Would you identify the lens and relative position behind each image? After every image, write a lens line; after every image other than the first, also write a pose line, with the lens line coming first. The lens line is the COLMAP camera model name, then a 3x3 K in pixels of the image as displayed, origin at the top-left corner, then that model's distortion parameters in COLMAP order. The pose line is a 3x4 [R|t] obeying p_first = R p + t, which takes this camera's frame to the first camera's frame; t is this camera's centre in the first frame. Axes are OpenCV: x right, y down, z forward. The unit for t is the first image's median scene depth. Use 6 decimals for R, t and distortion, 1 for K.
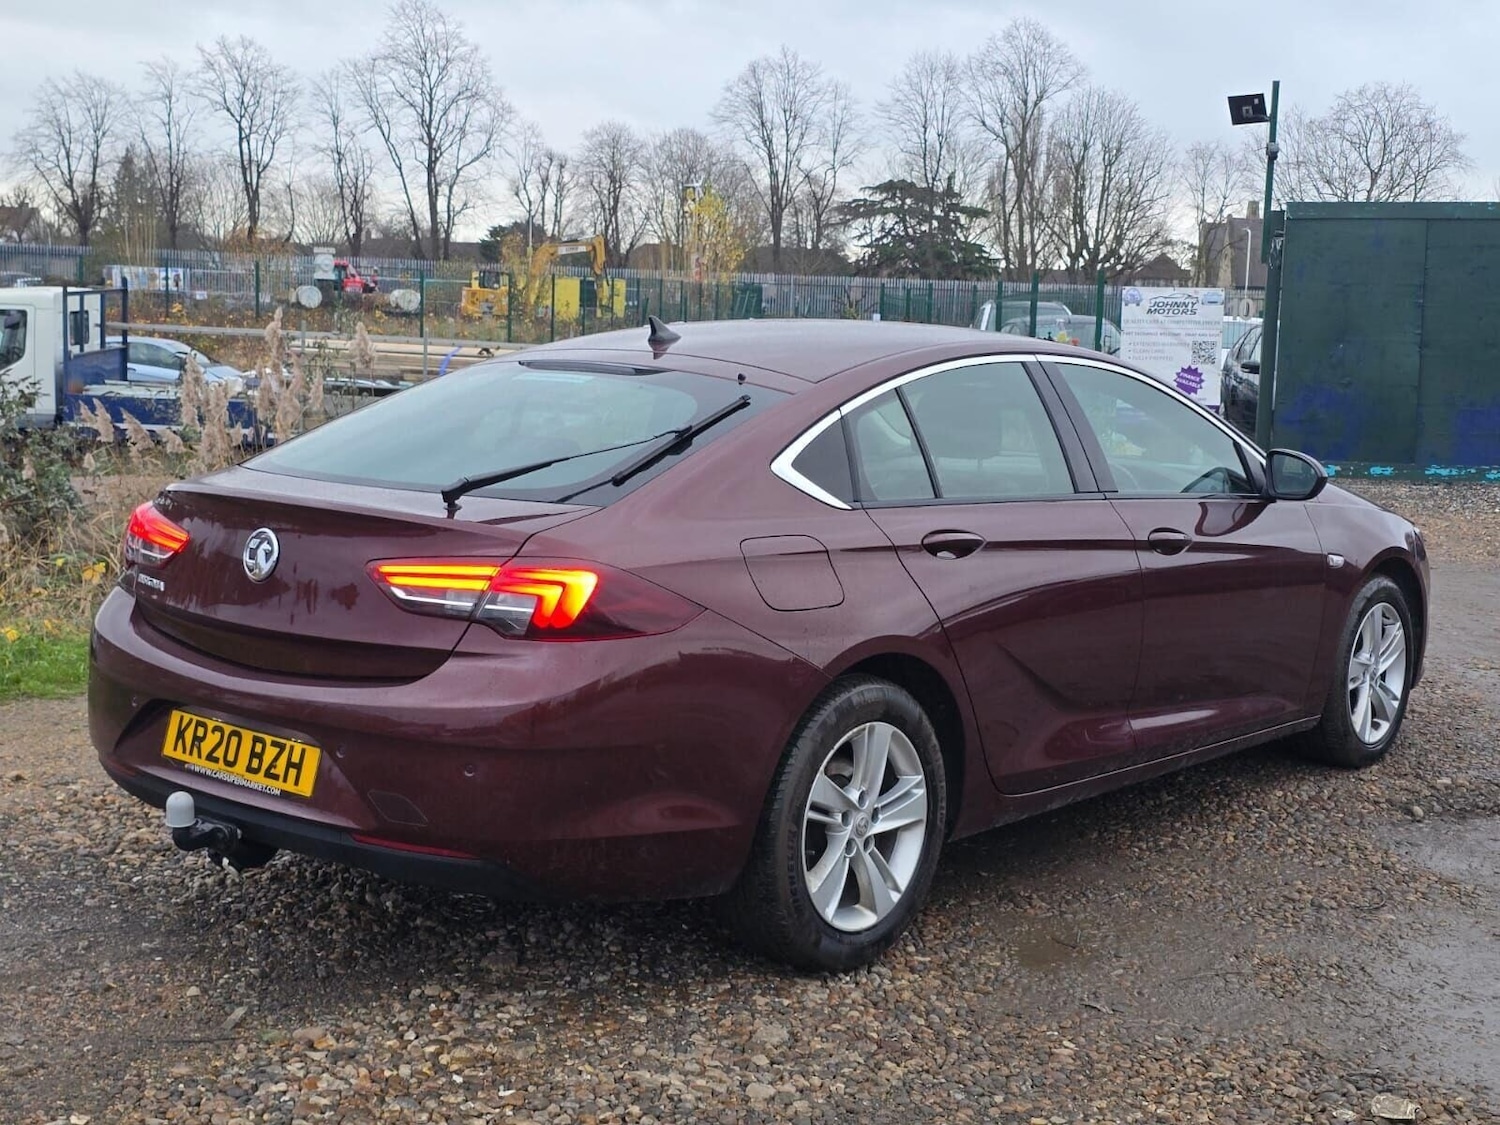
lens RADIAL K [[1975.5, 0, 764.6], [0, 1975.5, 554.3], [0, 0, 1]] dist [0.170594, -0.530520]
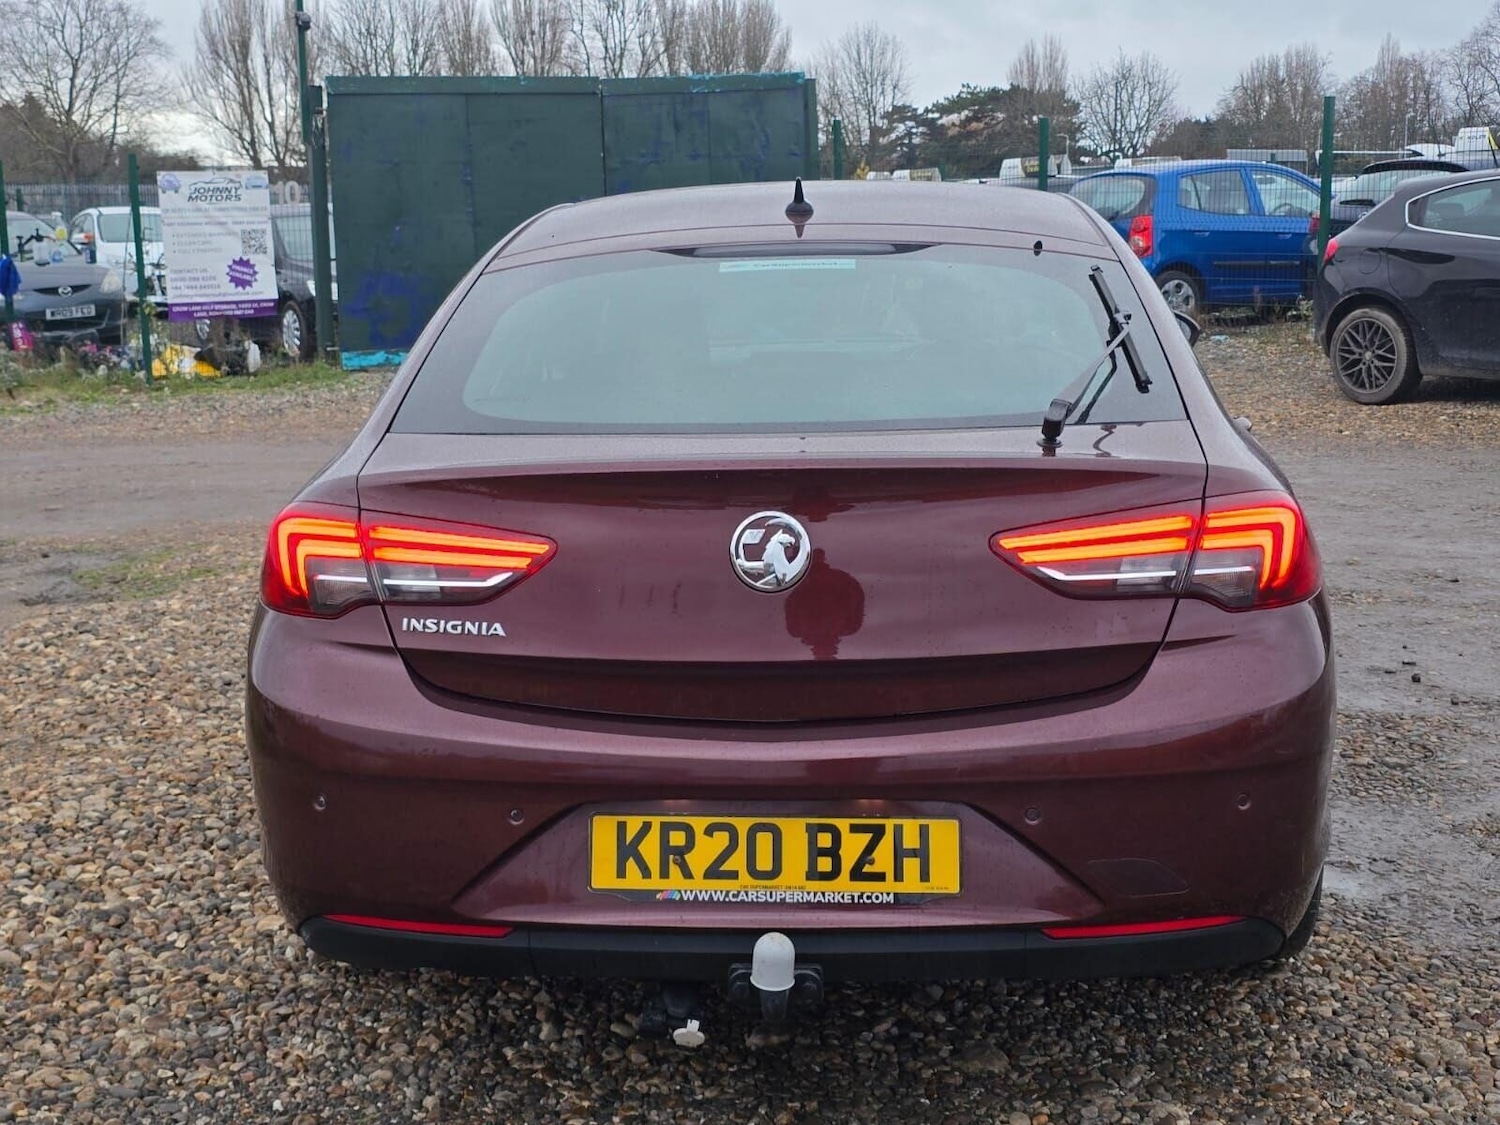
lens RADIAL K [[1981.1, 0, 778.9], [0, 1981.1, 570.0], [0, 0, 1]] dist [0.162330, -0.455663]
pose [[0.808103, -0.149528, 0.569747, -0.550842], [0.115304, 0.988687, 0.095935, -0.049570], [-0.577646, -0.011831, 0.816202, 0.414802]]
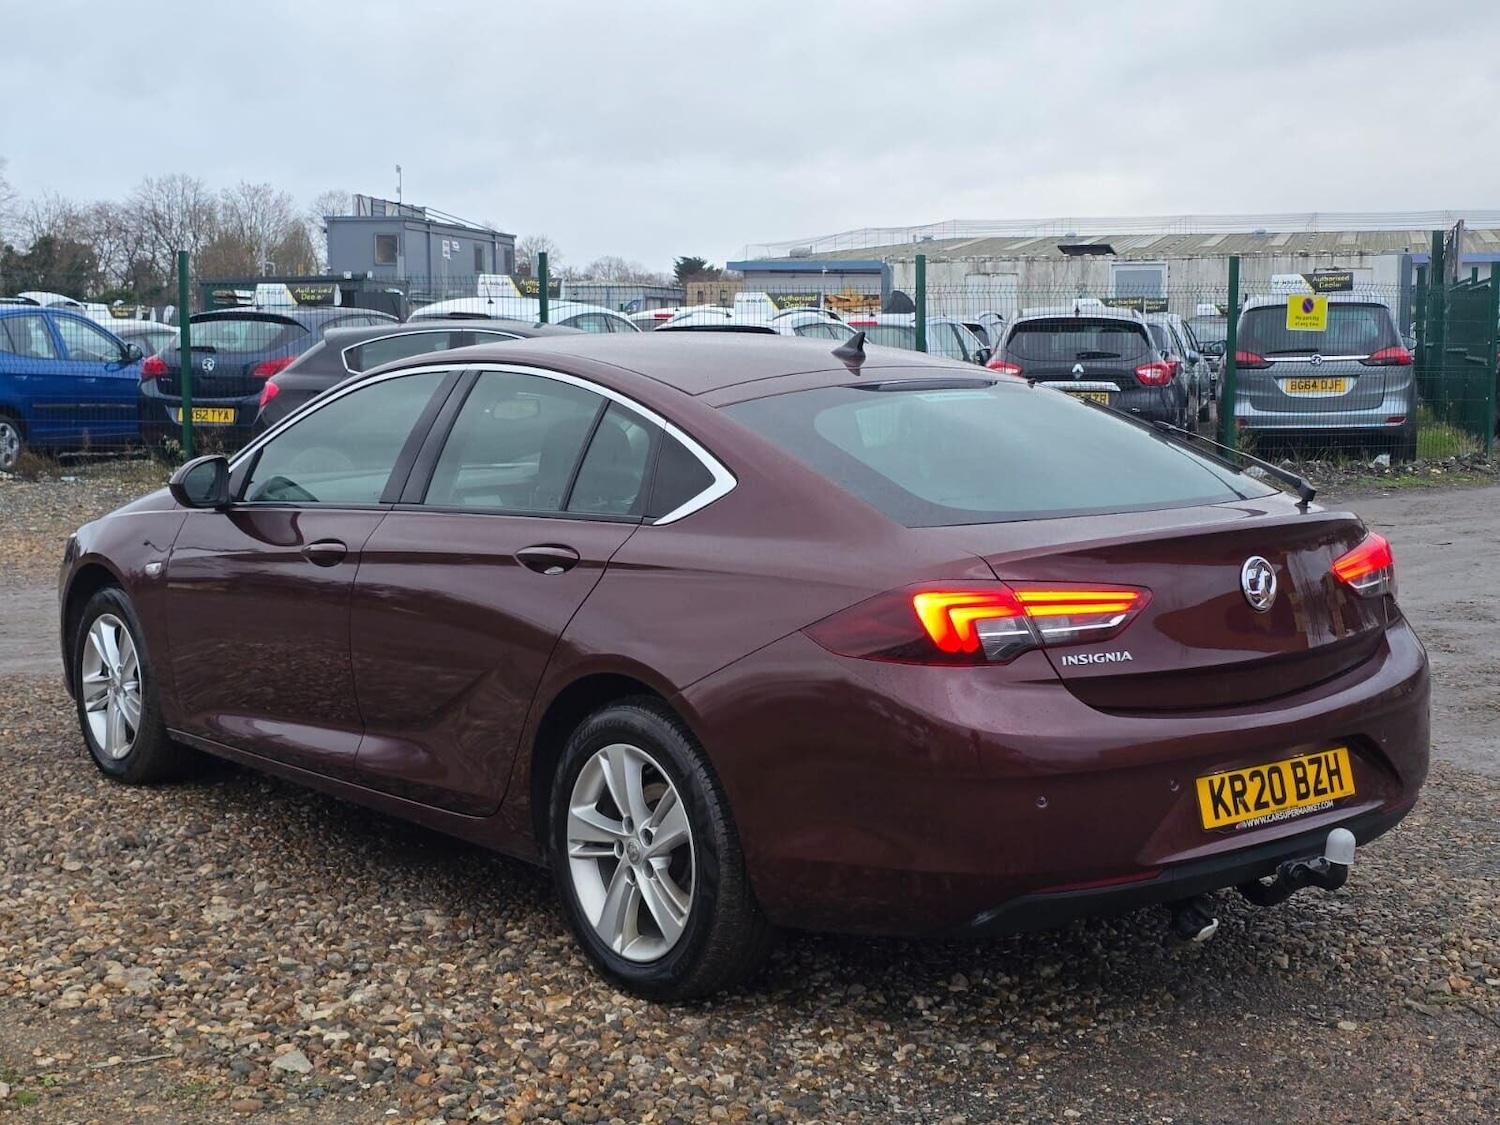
lens RADIAL K [[1981.1, 0, 778.9], [0, 1981.1, 570.0], [0, 0, 1]] dist [0.162330, -0.455663]
pose [[0.172342, -0.145753, 0.974194, -1.099020], [0.130466, 0.983657, 0.124089, -0.139658], [-0.976359, 0.105713, 0.188541, 0.925745]]
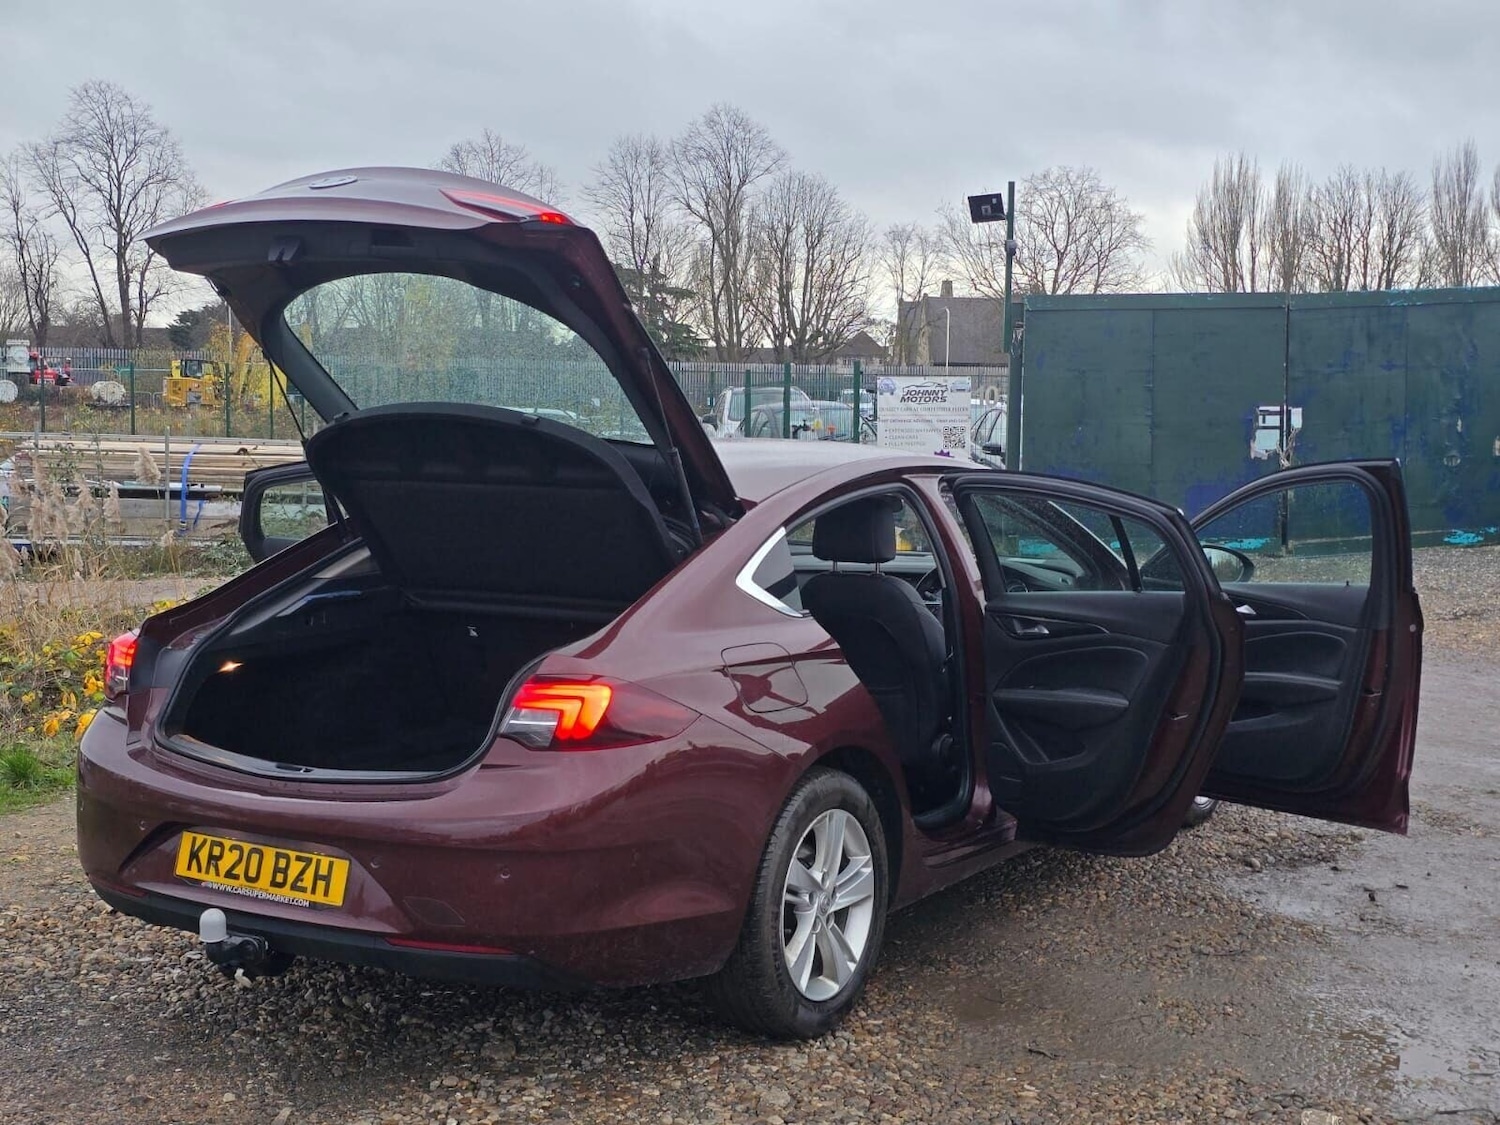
lens RADIAL K [[1981.1, 0, 778.9], [0, 1981.1, 570.0], [0, 0, 1]] dist [0.162330, -0.455663]
pose [[0.988128, -0.033248, 0.149993, -0.128628], [0.038045, 0.998849, -0.029226, -0.016136], [-0.148849, 0.034585, 0.988255, -0.091412]]
